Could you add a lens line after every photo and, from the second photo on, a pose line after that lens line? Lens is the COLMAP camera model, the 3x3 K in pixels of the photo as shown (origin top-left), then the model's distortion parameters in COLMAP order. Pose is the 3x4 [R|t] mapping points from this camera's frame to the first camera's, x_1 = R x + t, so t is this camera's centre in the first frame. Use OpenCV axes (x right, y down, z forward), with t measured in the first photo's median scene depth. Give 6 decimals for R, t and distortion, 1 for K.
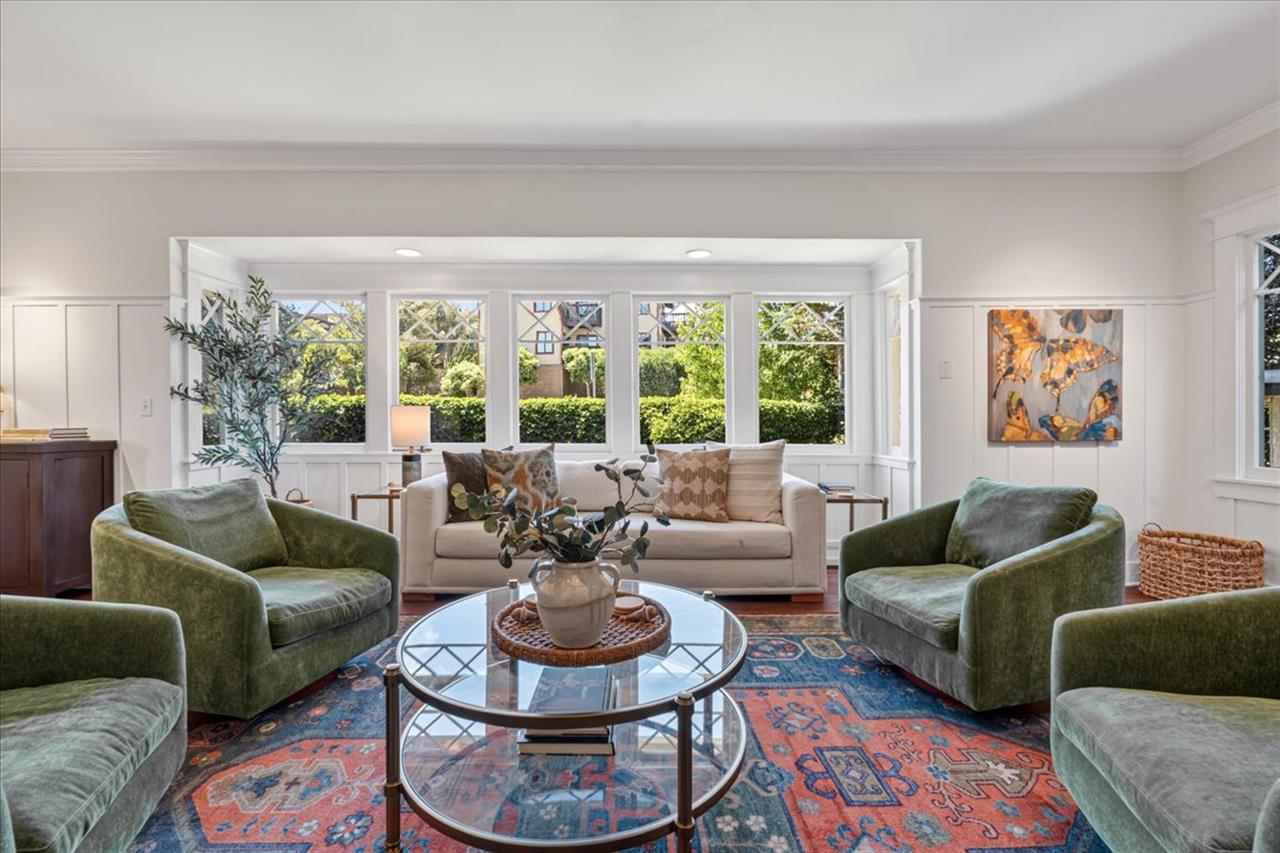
lens RADIAL K [[571.3, 0, 640.0], [0, 571.3, 426.5], [0, 0, 1]] dist [-0.011170, 0.000142]
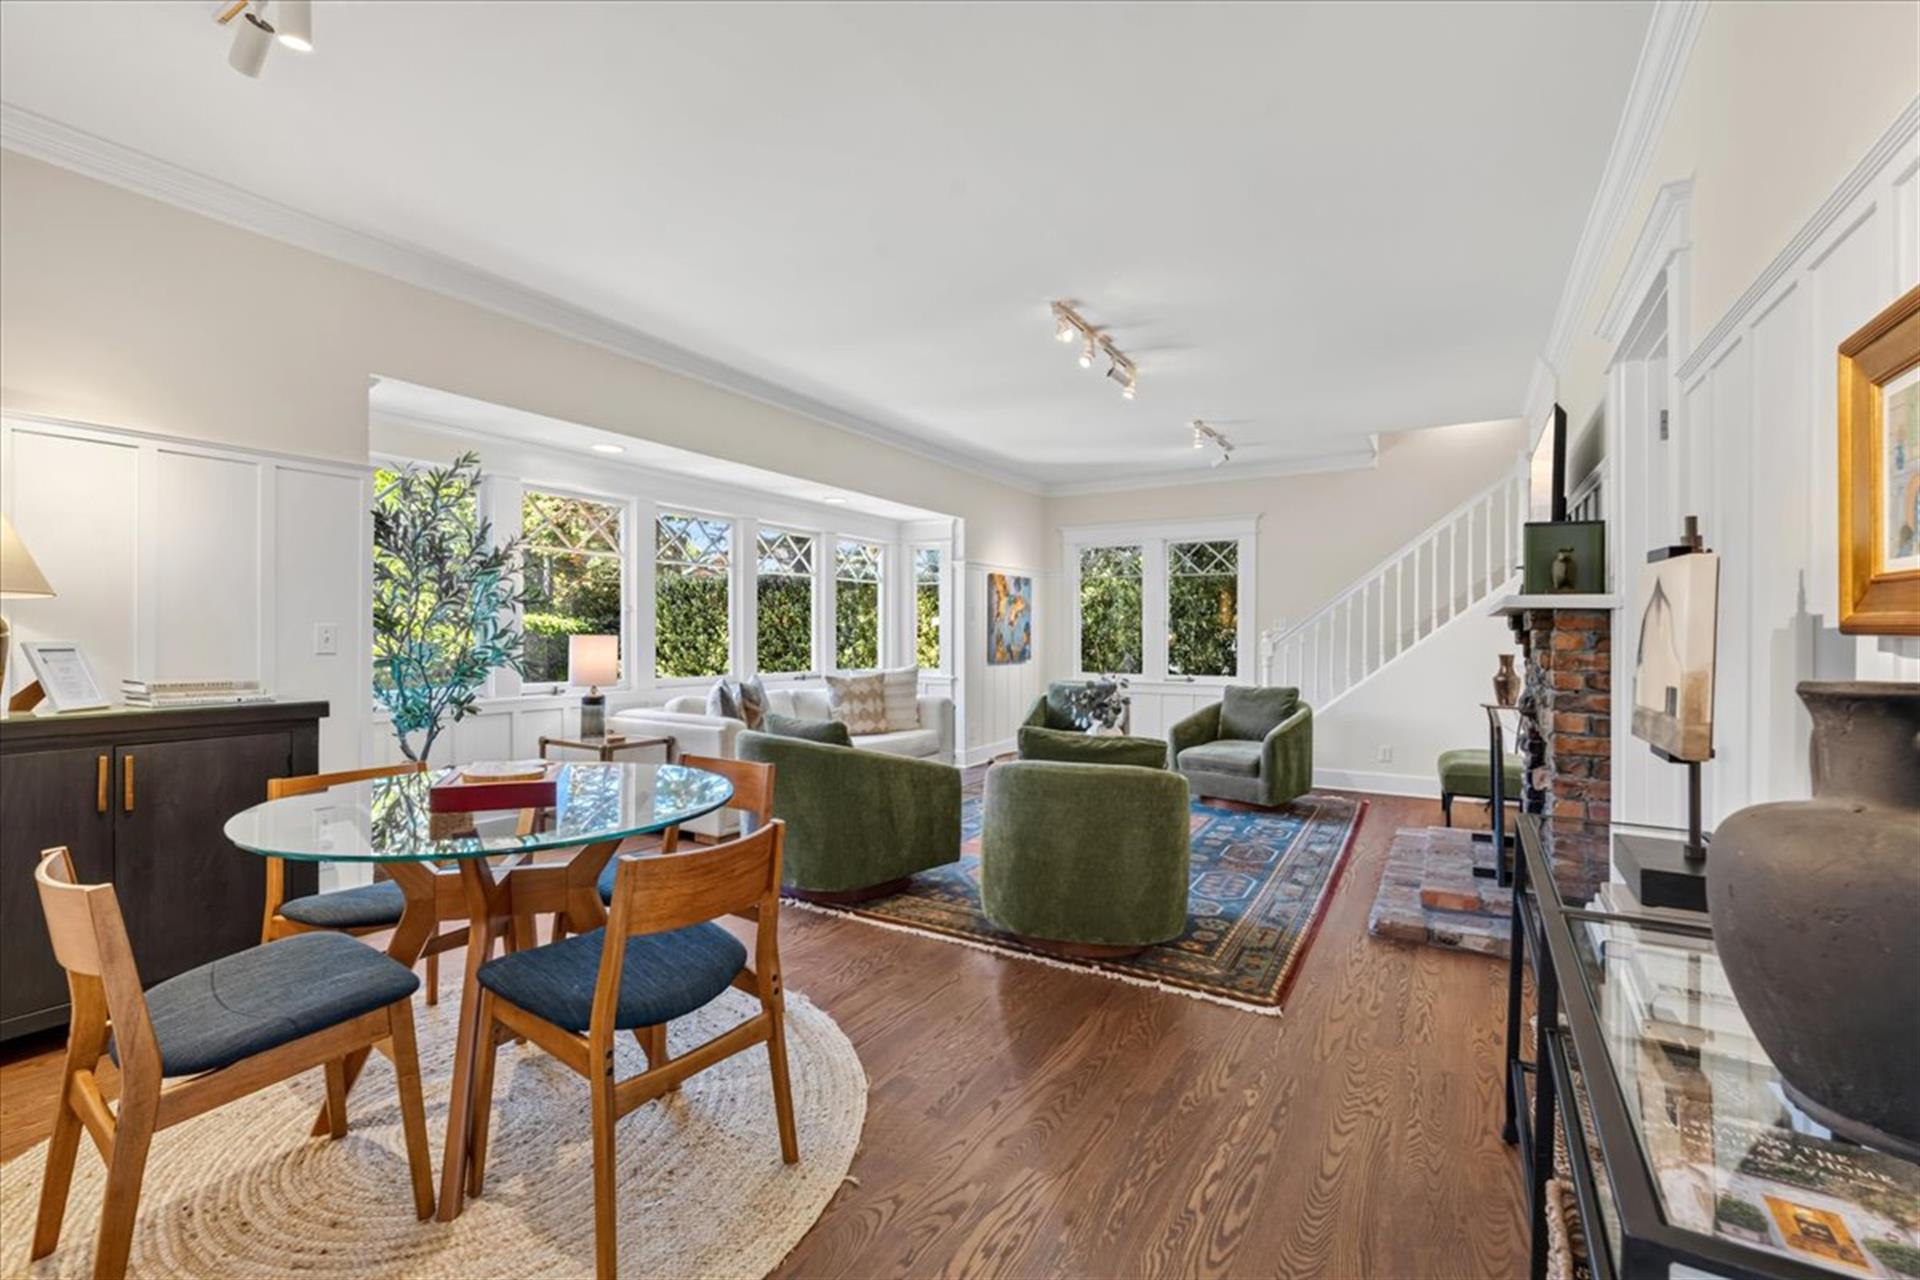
lens RADIAL K [[857.0, 0, 960.0], [0, 857.0, 640.0], [0, 0, 1]] dist [-0.011170, 0.000142]
pose [[0.501744, -0.002559, 0.865012, -1.348354], [0.013441, 0.999898, -0.004838, -0.021037], [-0.864912, 0.014054, 0.501727, -0.053088]]
